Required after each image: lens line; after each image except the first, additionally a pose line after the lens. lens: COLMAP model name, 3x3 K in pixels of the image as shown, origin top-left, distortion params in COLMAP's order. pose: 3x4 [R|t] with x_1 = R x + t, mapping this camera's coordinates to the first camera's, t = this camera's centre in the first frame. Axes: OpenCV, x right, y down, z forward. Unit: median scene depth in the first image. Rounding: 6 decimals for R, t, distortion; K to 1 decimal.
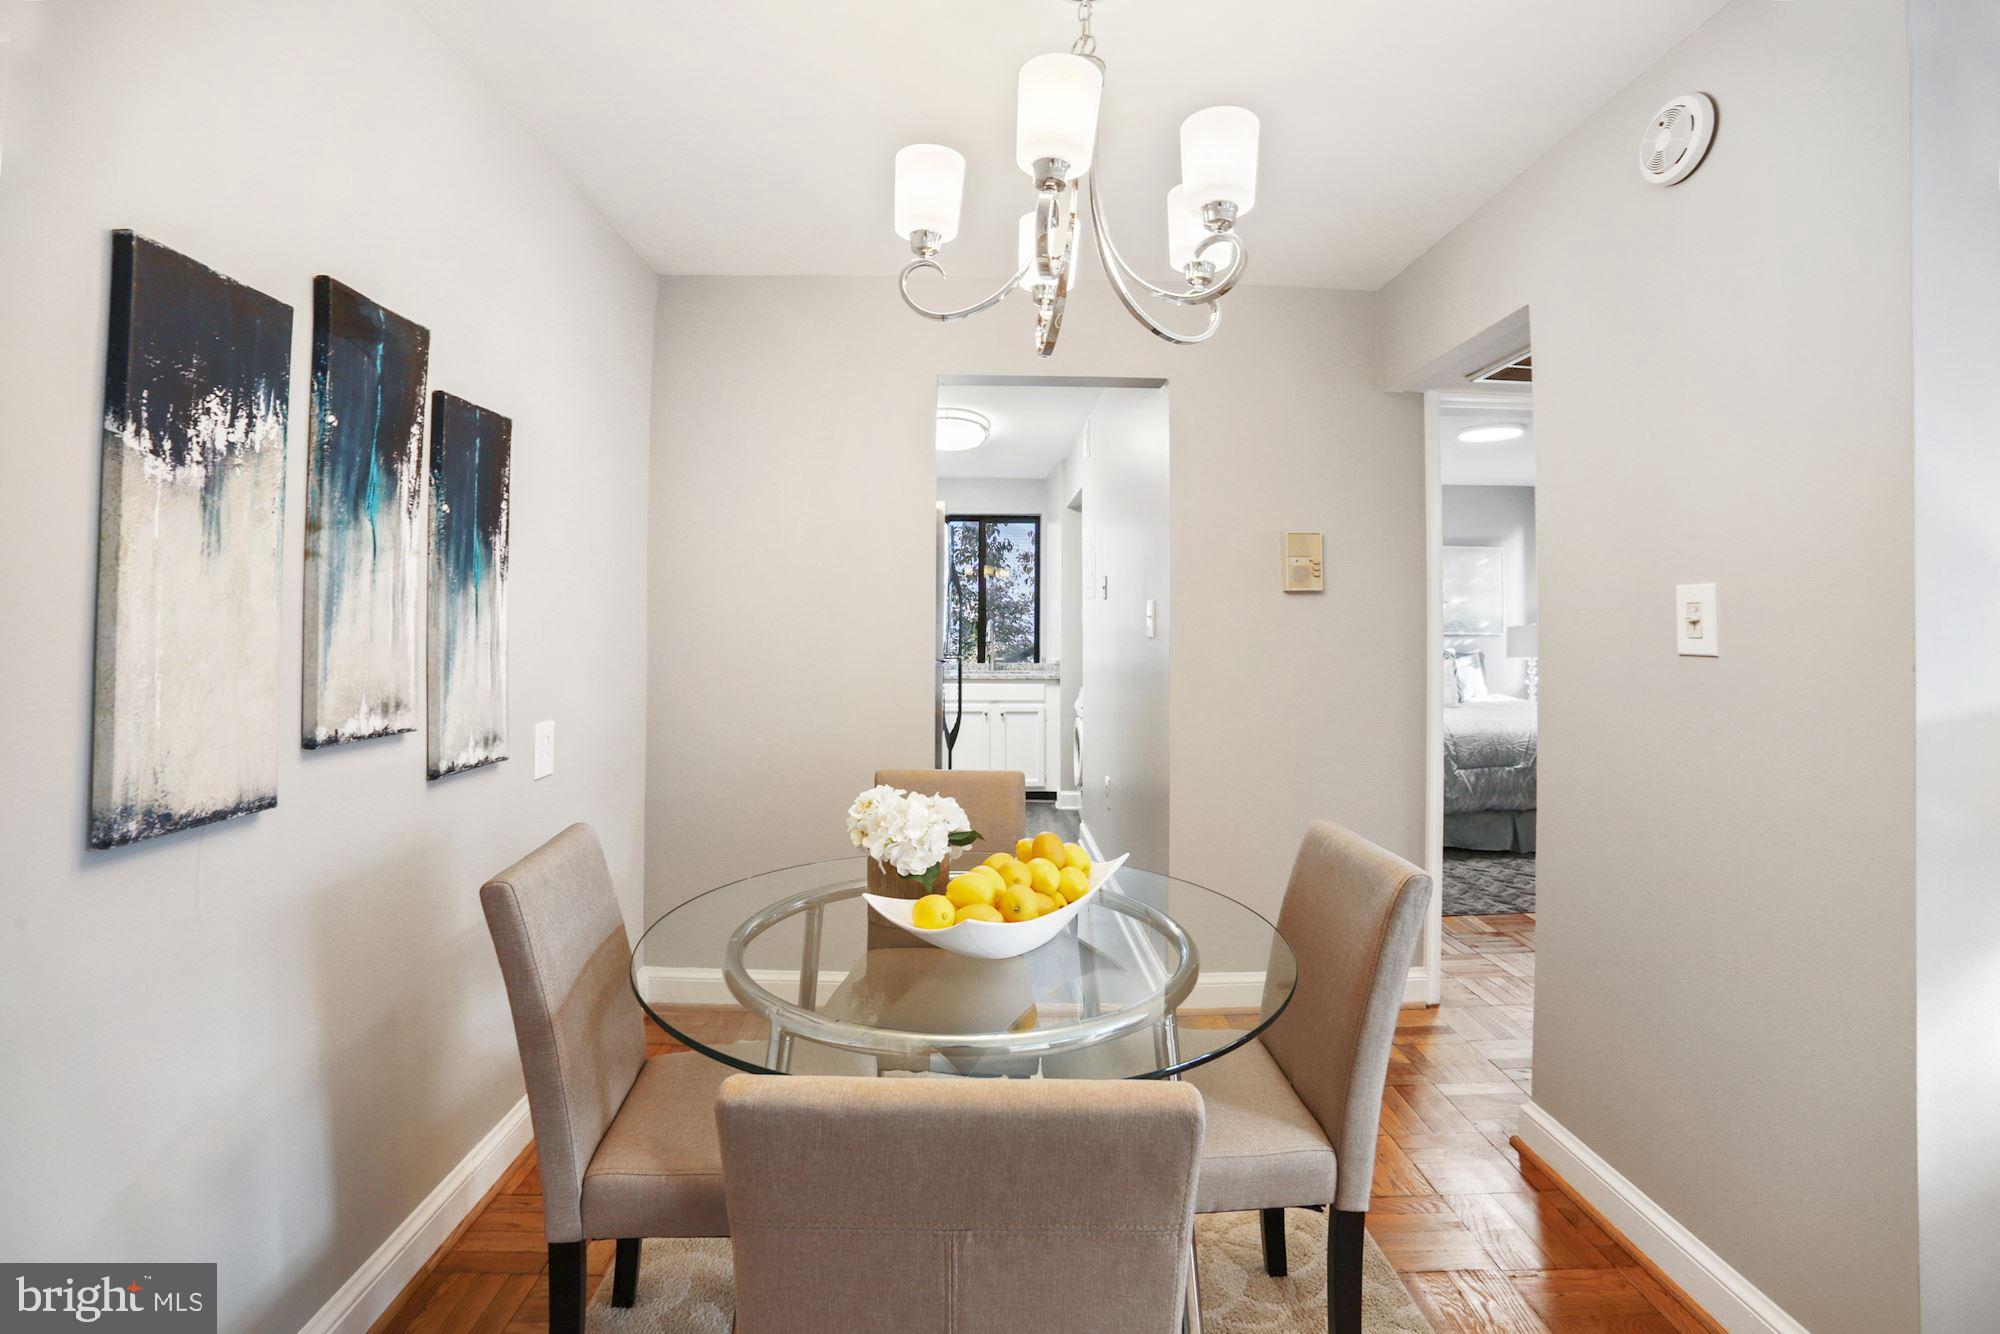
lens RADIAL K [[896.9, 0, 996.0], [0, 896.9, 601.3], [0, 0, 1]] dist [-0.000223, 0.000178]
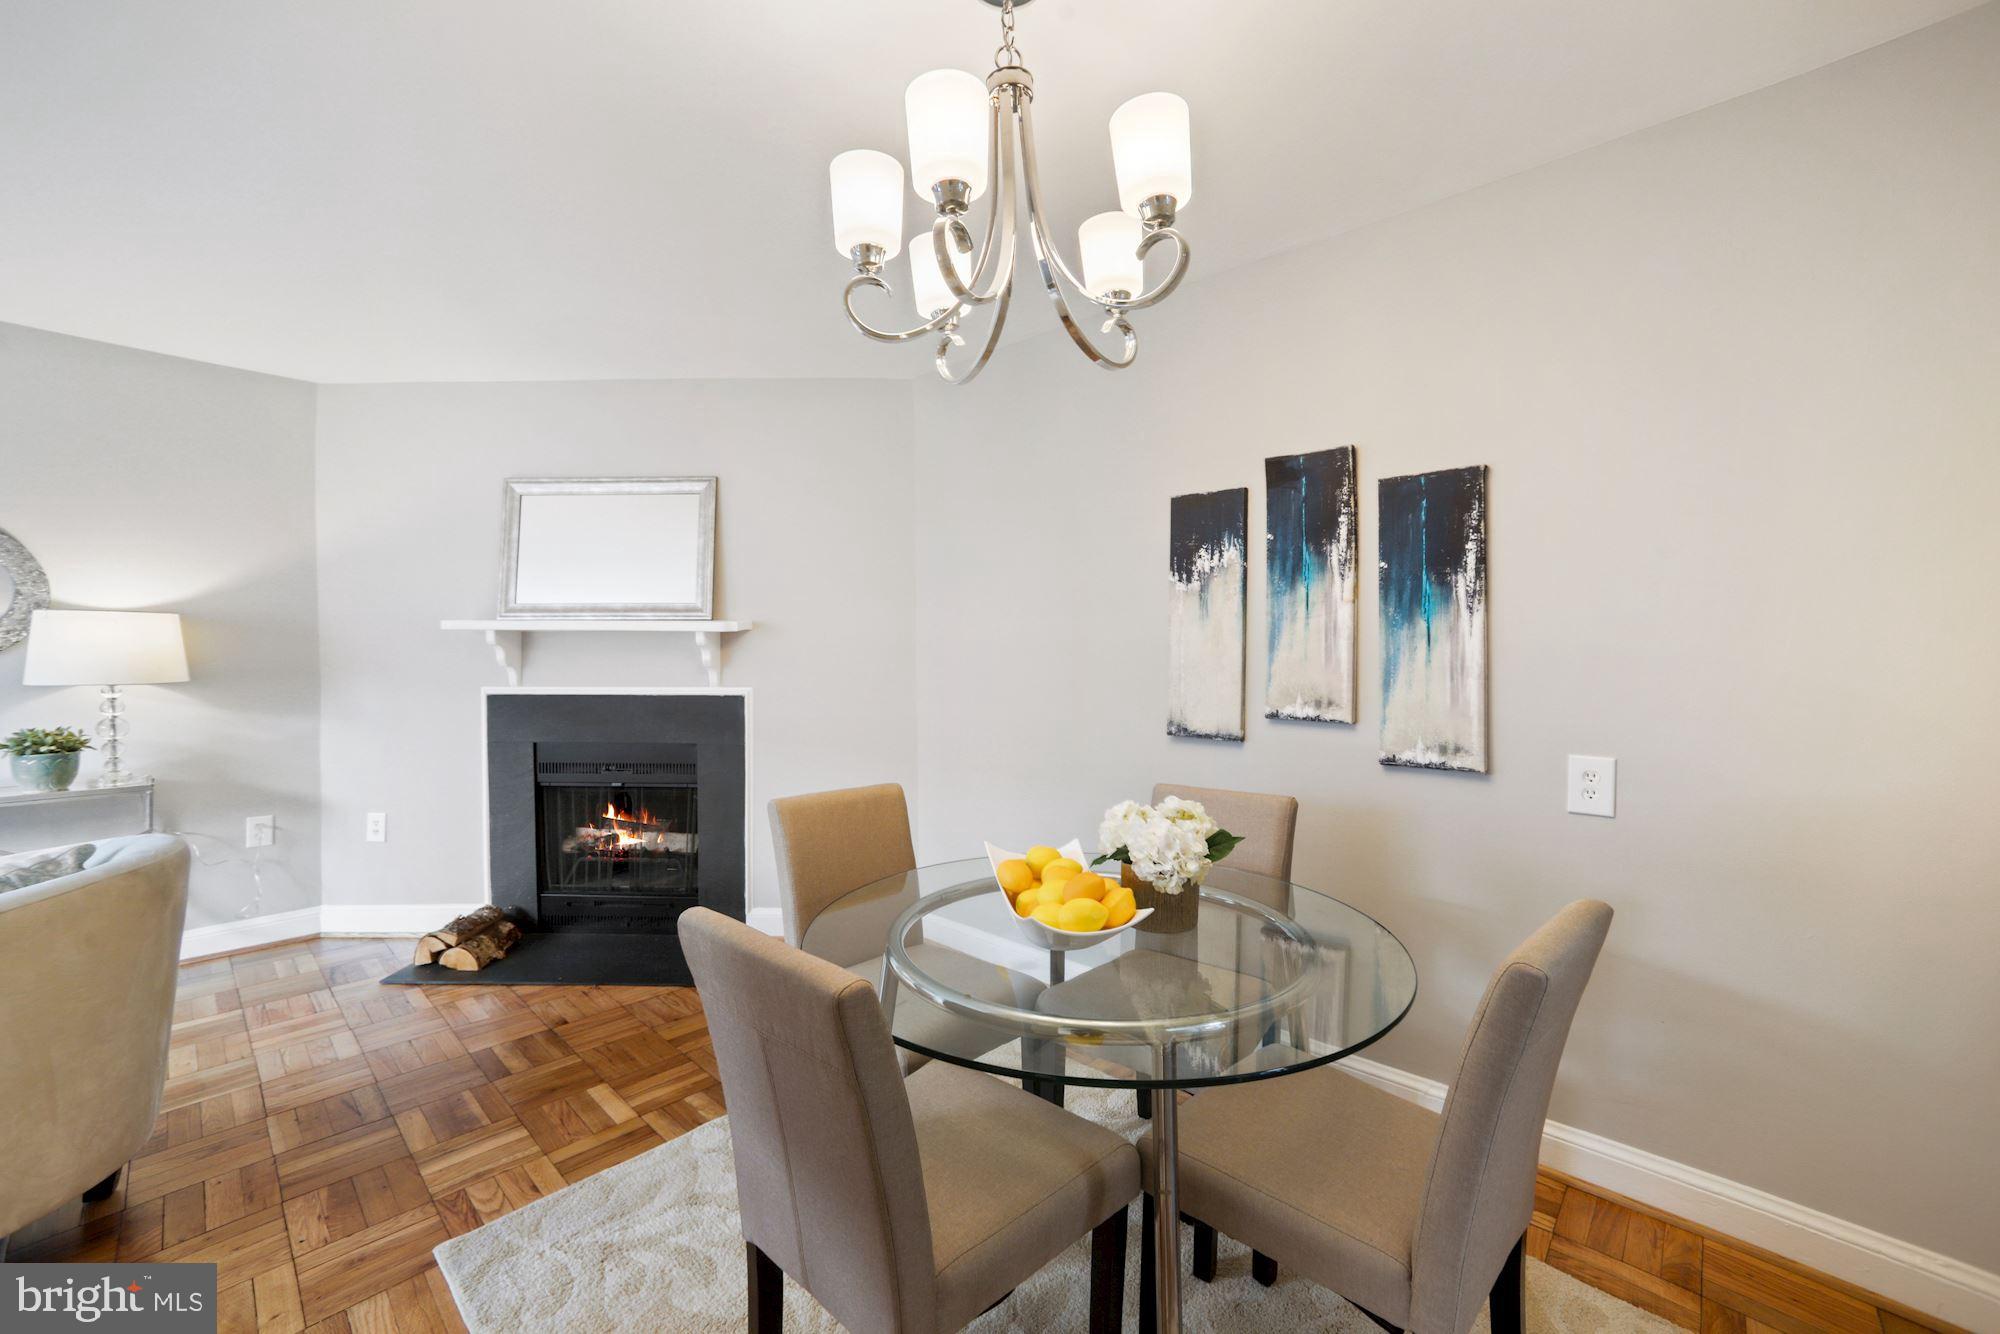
lens RADIAL K [[806.0, 0, 999.9], [0, 806.0, 658.9], [0, 0, 1]] dist [-0.064724, 0.031471]
pose [[-0.696948, -0.000606, -0.717121, 0.718845], [0.010887, 0.999875, -0.011426, 0.050315], [0.717039, -0.015771, -0.696855, 1.580656]]
